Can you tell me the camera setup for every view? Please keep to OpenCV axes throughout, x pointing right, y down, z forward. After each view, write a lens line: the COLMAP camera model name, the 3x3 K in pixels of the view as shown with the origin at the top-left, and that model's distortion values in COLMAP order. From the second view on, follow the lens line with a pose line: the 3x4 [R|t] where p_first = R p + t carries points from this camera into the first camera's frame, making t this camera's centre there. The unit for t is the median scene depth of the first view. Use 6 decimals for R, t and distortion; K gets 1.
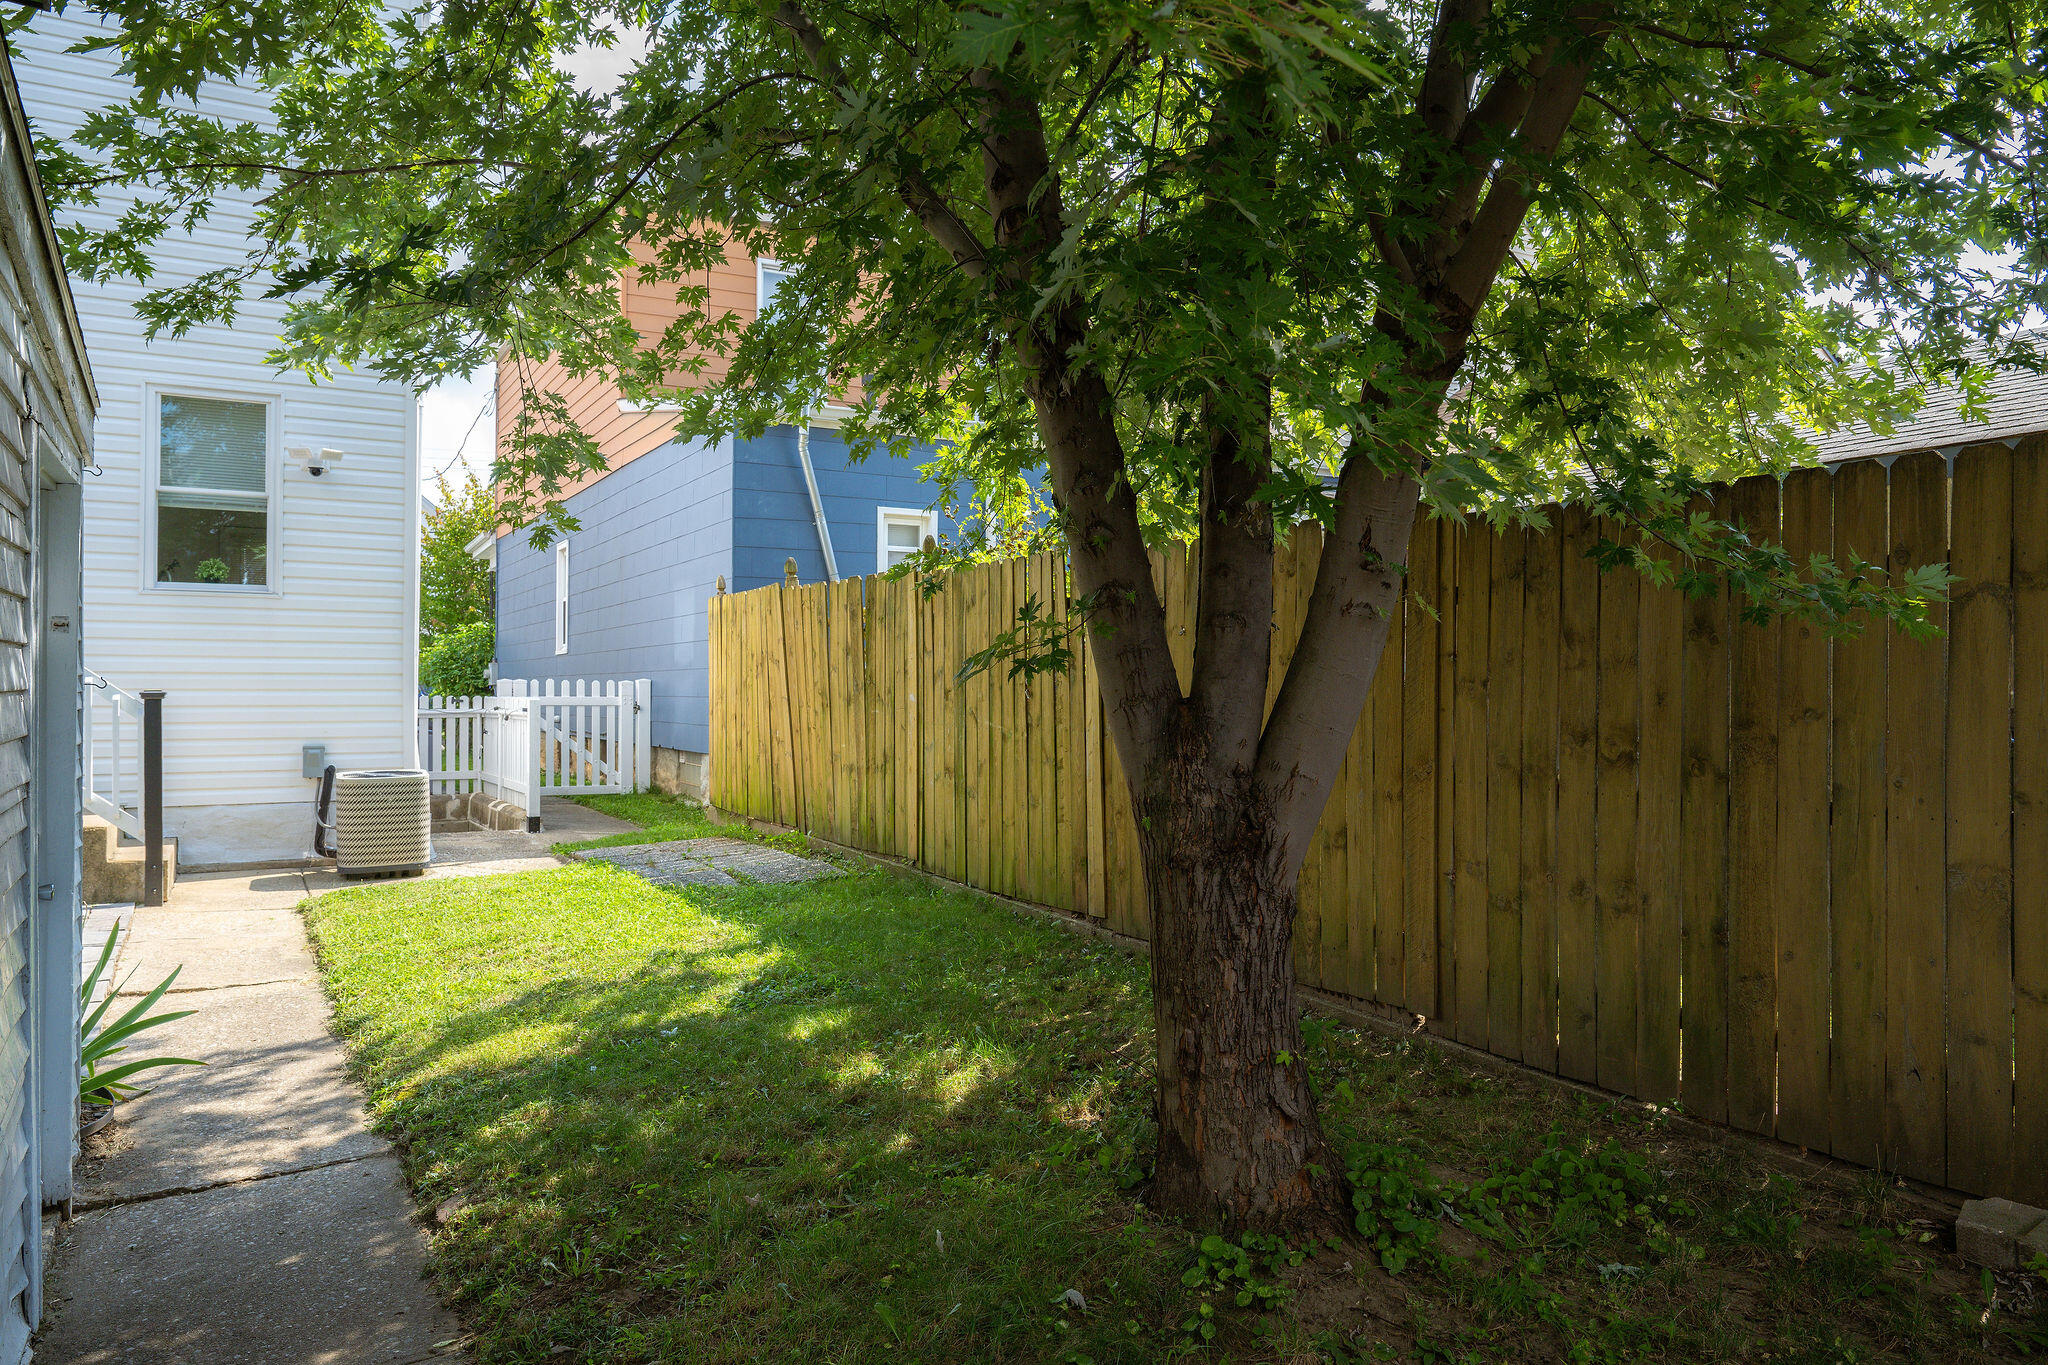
lens RADIAL K [[1383.9, 0, 1026.8], [0, 1383.9, 688.4], [0, 0, 1]] dist [0.006685, -0.003507]
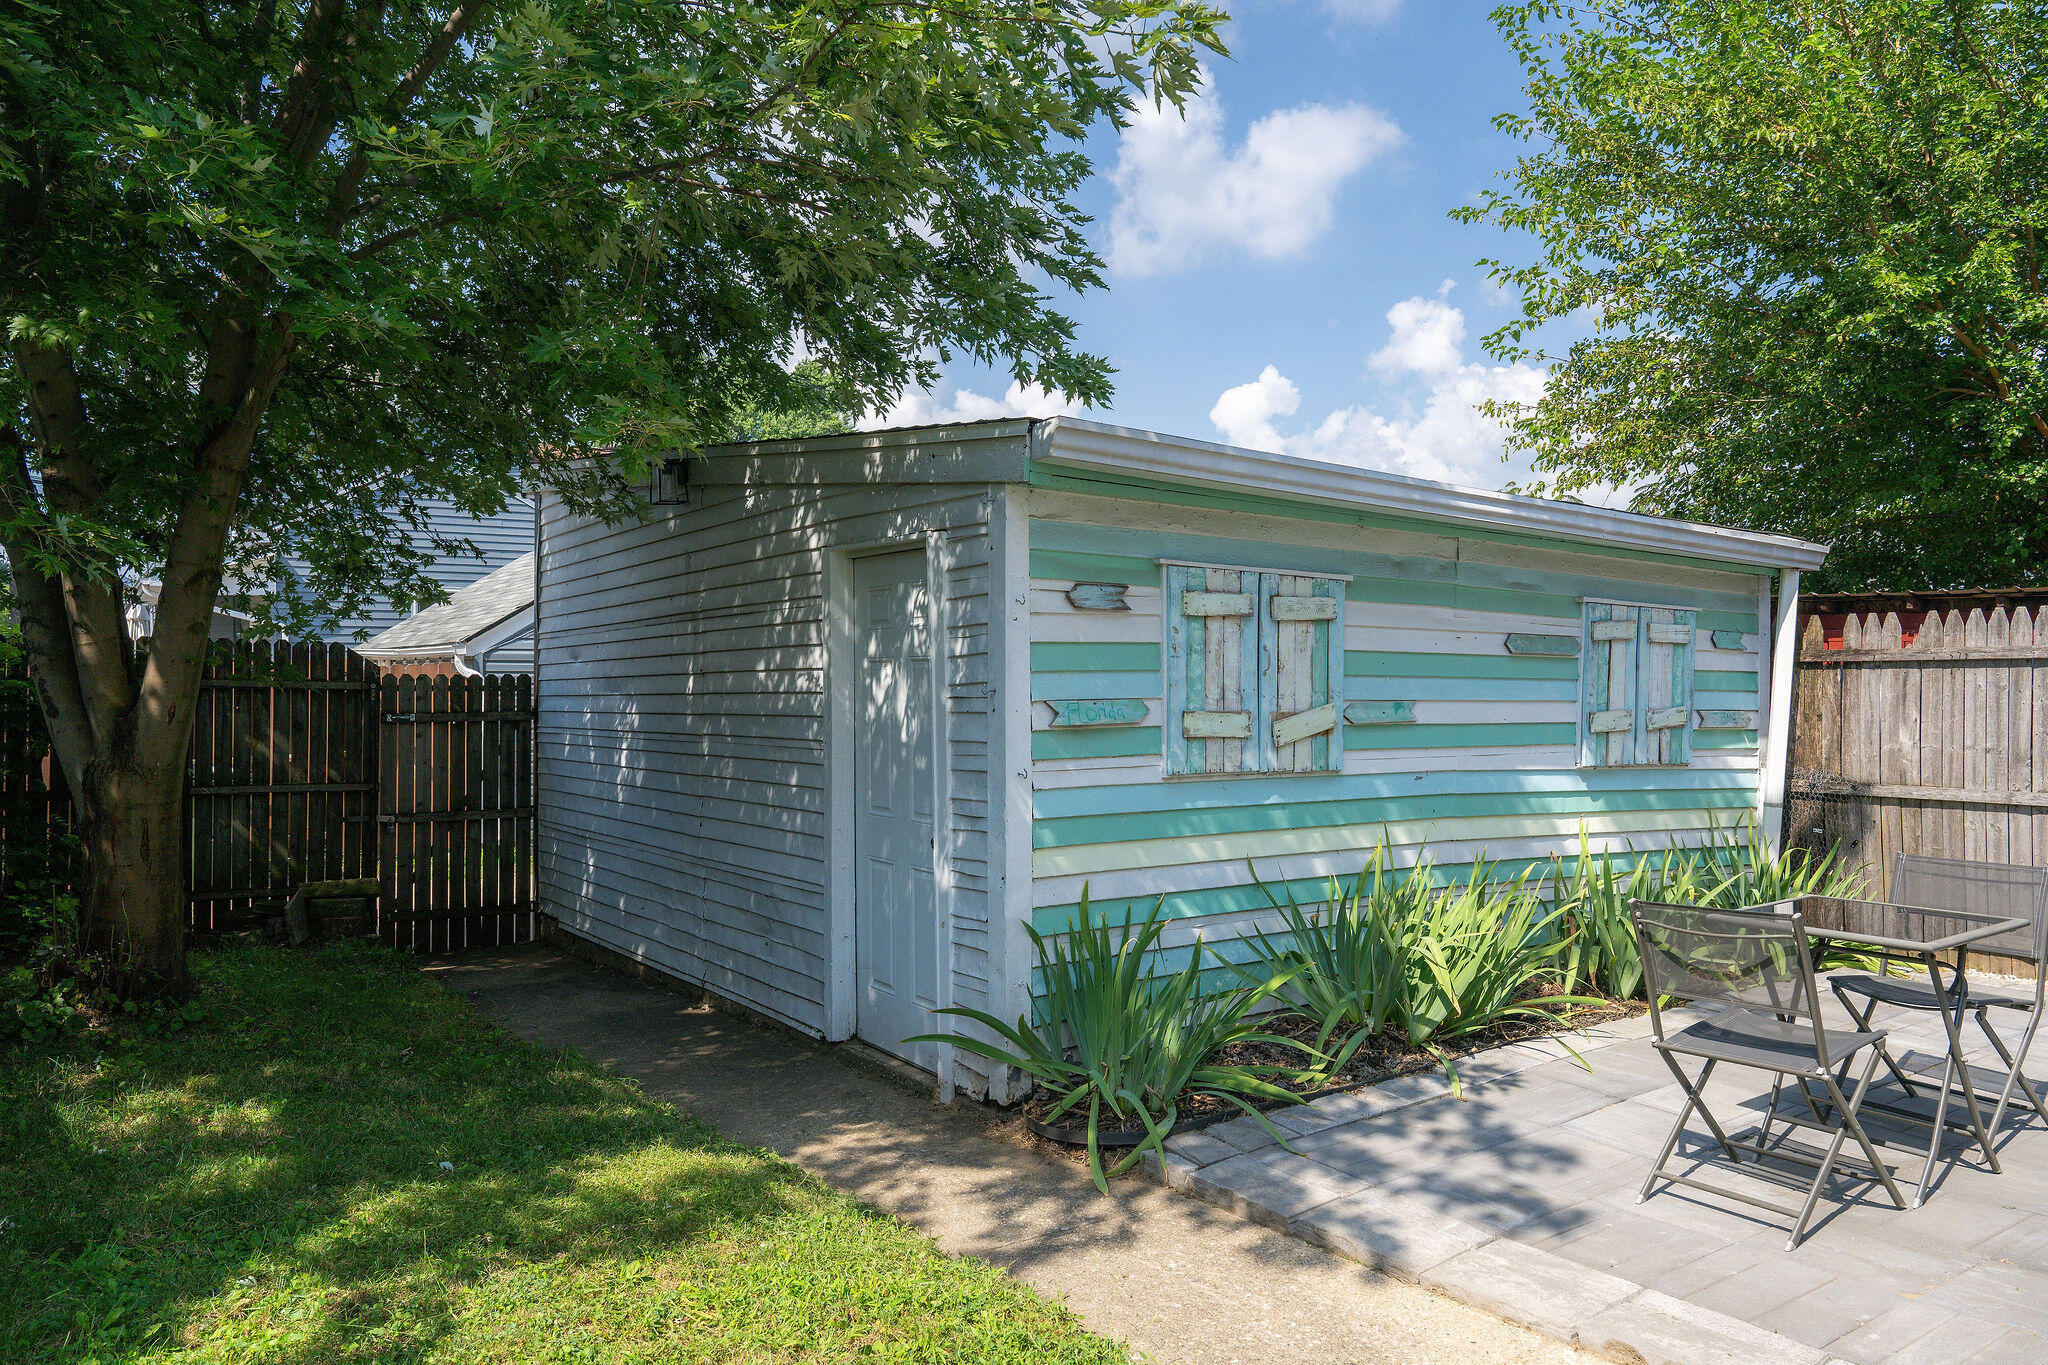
lens RADIAL K [[1383.9, 0, 1024.2], [0, 1383.9, 690.4], [0, 0, 1]] dist [0.006685, -0.003507]
pose [[-0.997663, 0.002912, -0.068271, -0.560649], [0.002348, 0.999962, 0.008339, -0.007809], [0.068293, 0.008159, -0.997632, 1.893262]]
